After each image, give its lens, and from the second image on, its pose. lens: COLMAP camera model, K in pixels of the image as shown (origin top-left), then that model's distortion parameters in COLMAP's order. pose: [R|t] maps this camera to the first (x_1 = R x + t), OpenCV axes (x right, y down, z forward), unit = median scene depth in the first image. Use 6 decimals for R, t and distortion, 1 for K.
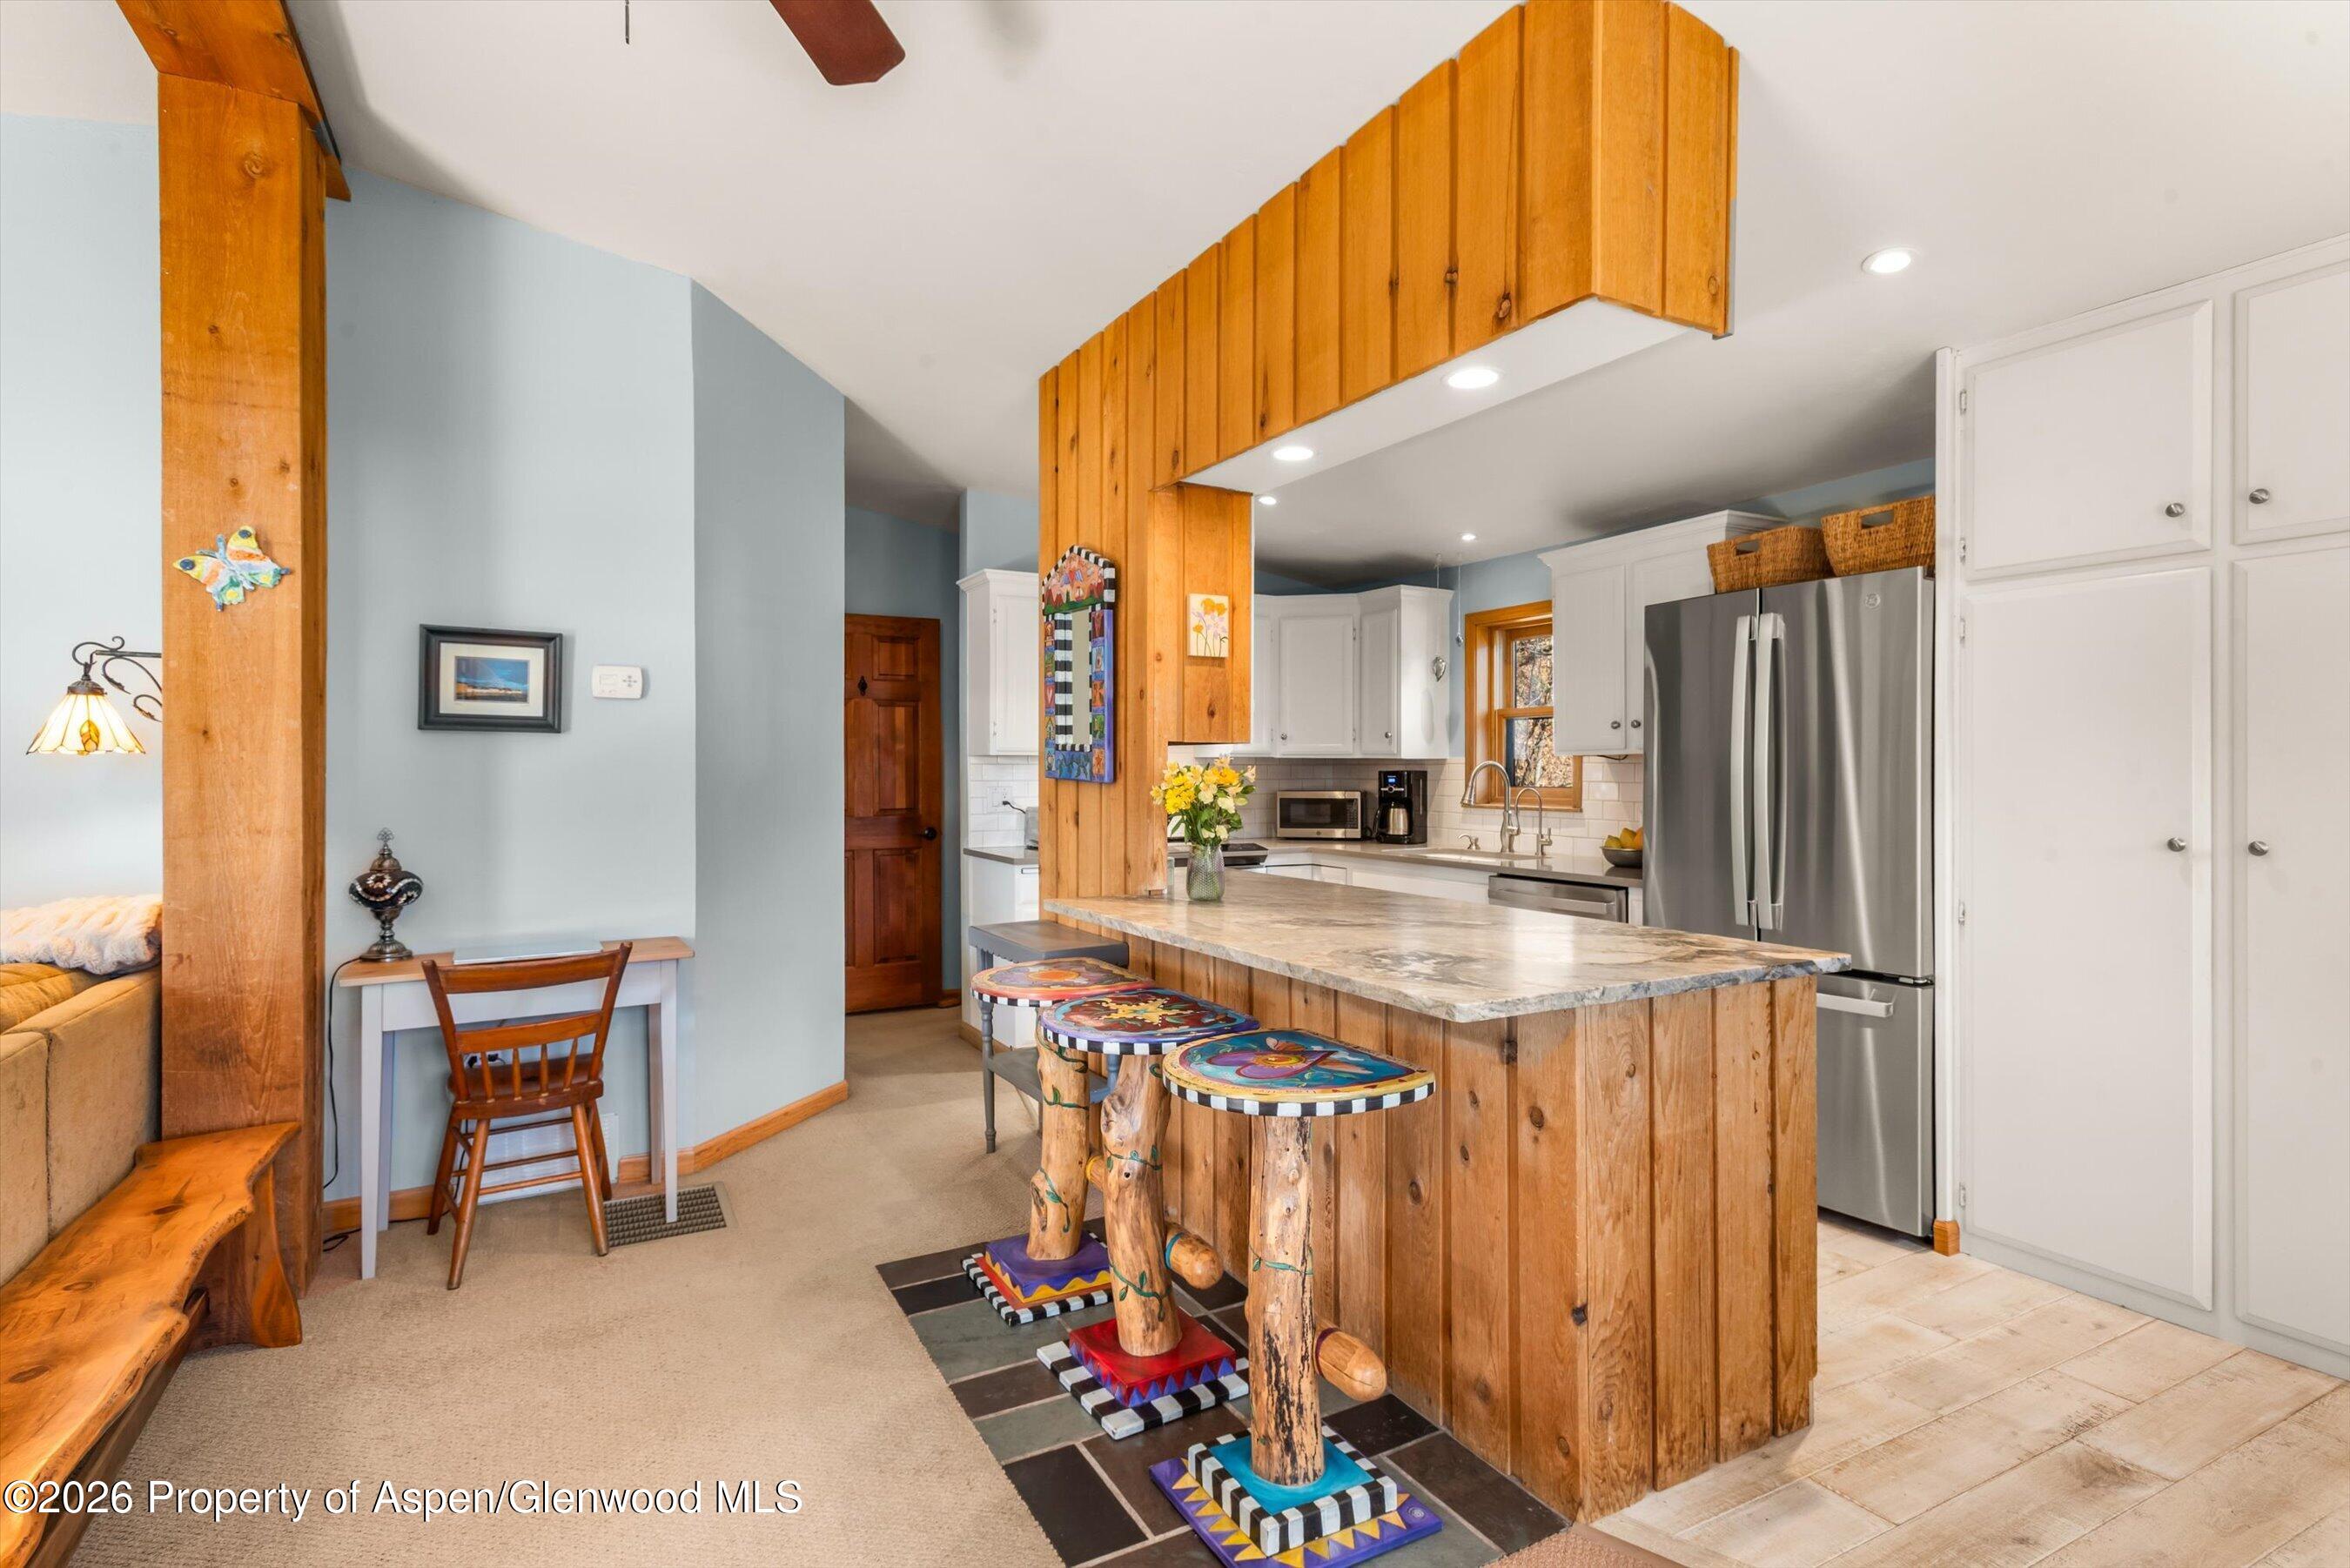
lens RADIAL K [[1156.0, 0, 1184.6], [0, 1156.0, 770.8], [0, 0, 1]] dist [0.018947, -0.000395]
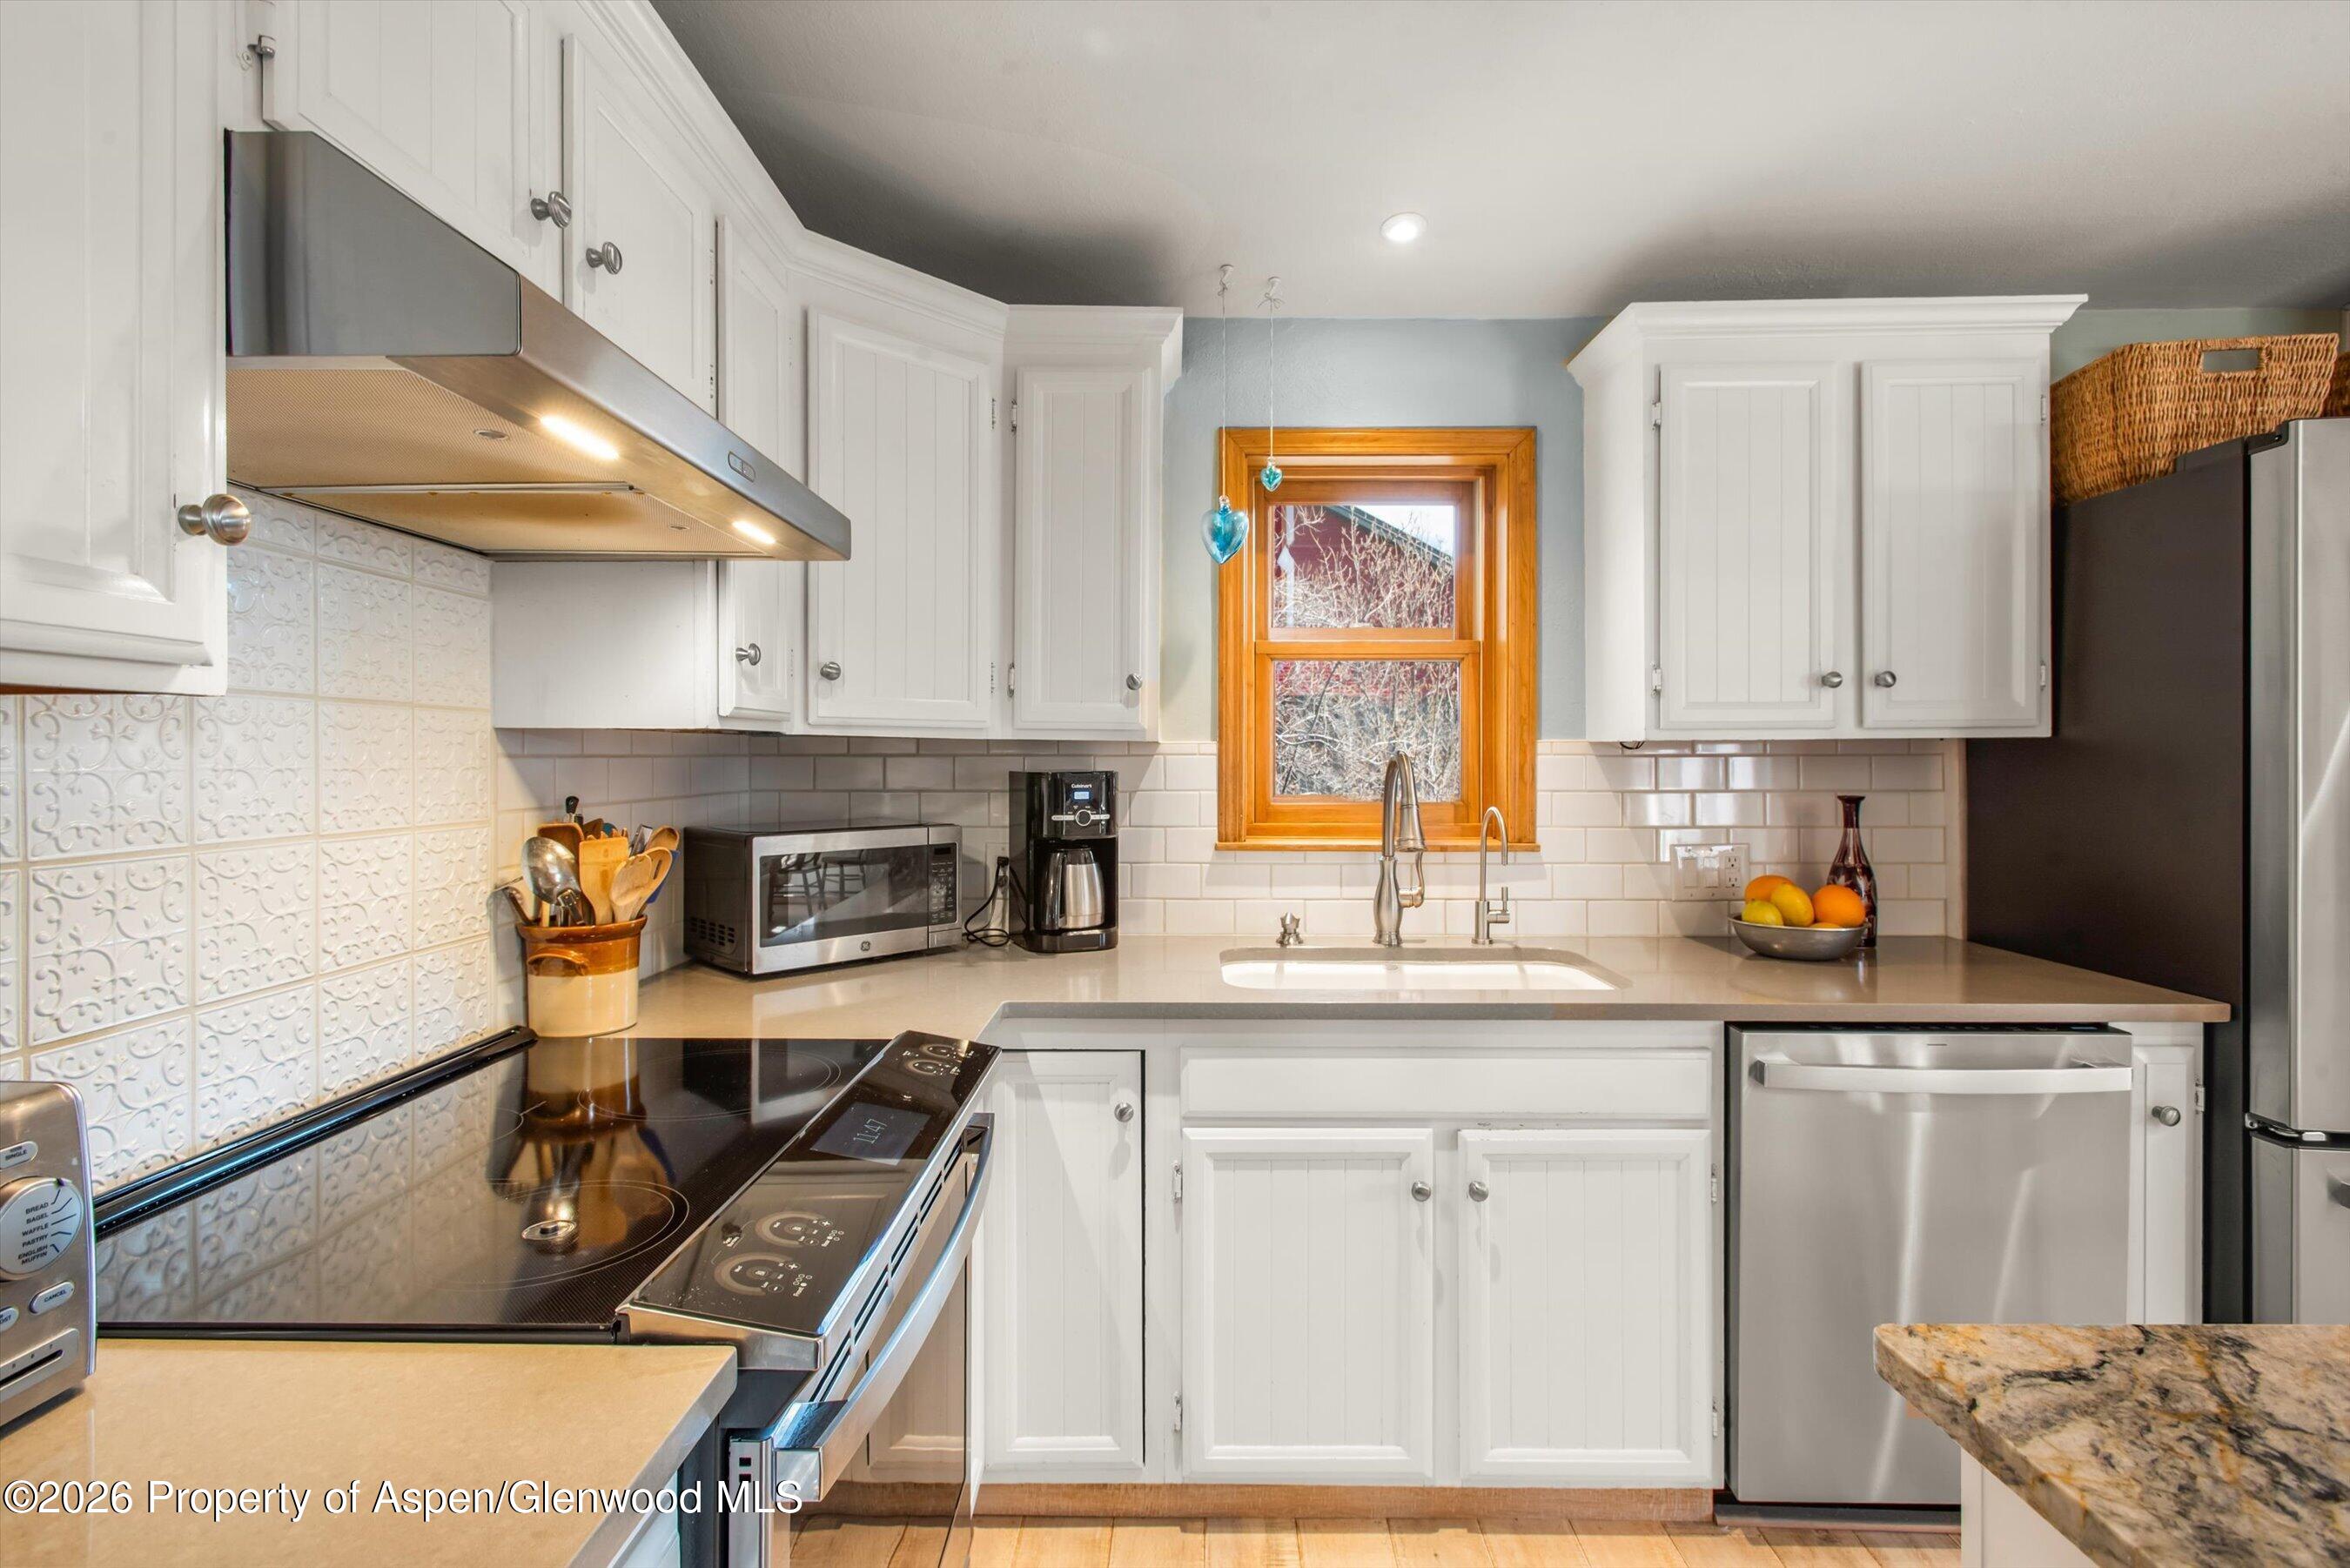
lens RADIAL K [[1156.0, 0, 1185.8], [0, 1156.0, 775.0], [0, 0, 1]] dist [0.018947, -0.000395]
pose [[0.480580, -0.010605, 0.876887, -0.325734], [0.002153, 0.999938, 0.010913, -0.006587], [-0.876948, -0.003357, 0.480573, 1.595076]]
